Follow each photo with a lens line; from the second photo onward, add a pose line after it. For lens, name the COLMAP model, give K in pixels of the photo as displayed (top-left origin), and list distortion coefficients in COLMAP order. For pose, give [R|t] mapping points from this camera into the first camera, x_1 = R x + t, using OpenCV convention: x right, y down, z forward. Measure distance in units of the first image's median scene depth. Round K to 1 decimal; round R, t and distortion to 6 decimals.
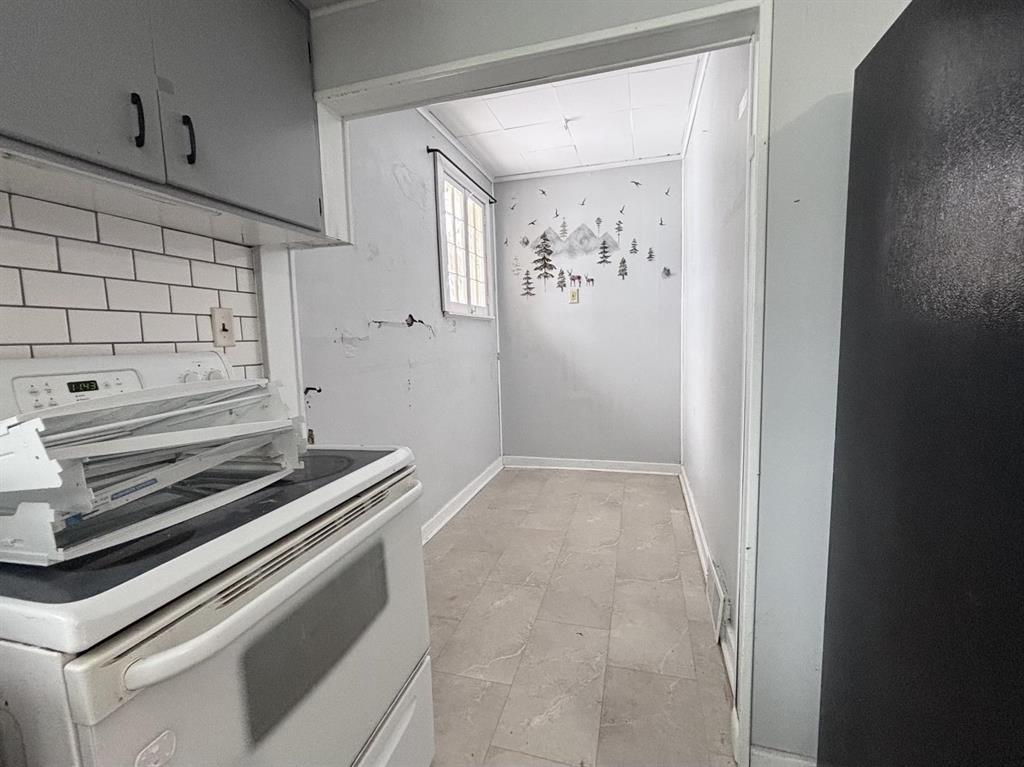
lens RADIAL K [[444.9, 0, 512.0], [0, 444.9, 383.5], [0, 0, 1]] dist [-0.001227, -0.000175]
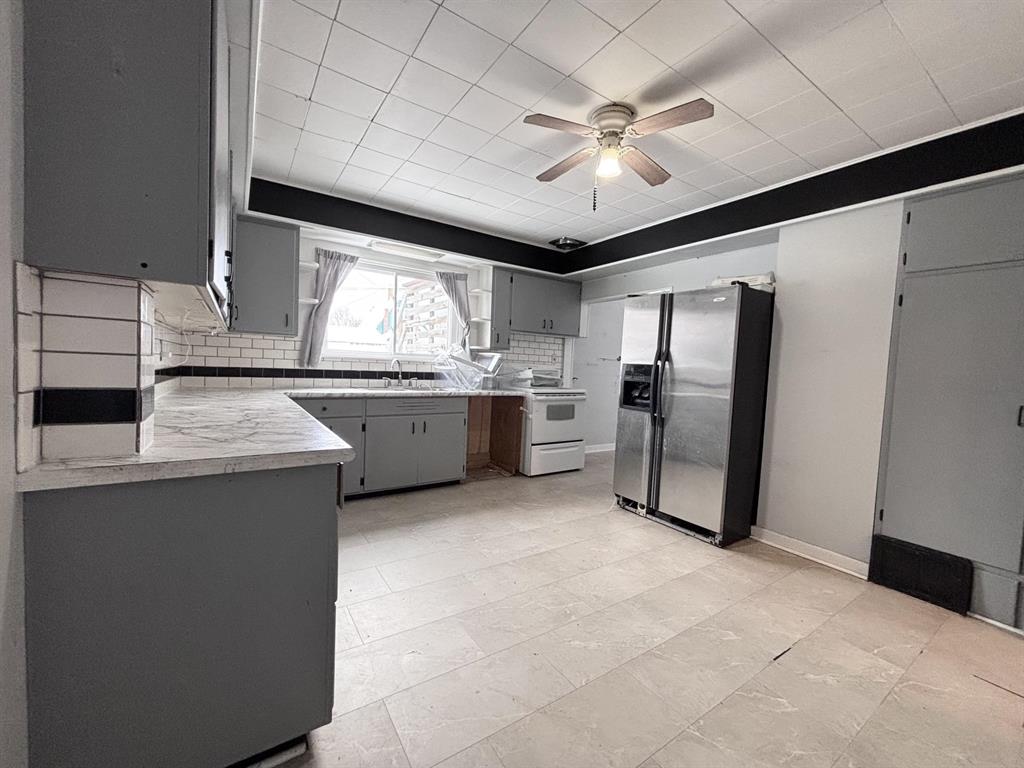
lens RADIAL K [[410.7, 0, 512.0], [0, 410.7, 384.0], [0, 0, 1]] dist [-0.001367, -0.000291]
pose [[0.755929, 0.092023, -0.648153, 1.421860], [-0.130562, 0.991373, -0.011519, 0.182365], [0.641502, 0.093332, 0.761423, -1.956687]]
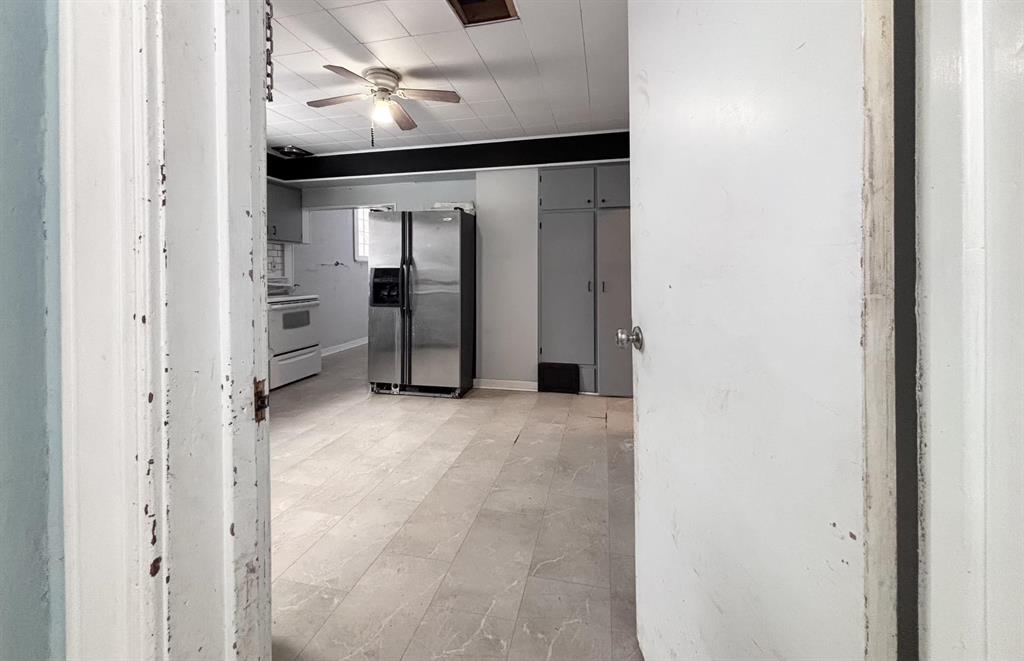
lens RADIAL K [[407.3, 0, 512.6], [0, 407.3, 280.1], [0, 0, 1]] dist [0.000601, -0.000007]
pose [[0.998410, 0.021657, 0.052043, 1.177899], [-0.017108, 0.996120, -0.086329, 0.251139], [-0.053710, 0.085301, 0.994907, -2.491084]]
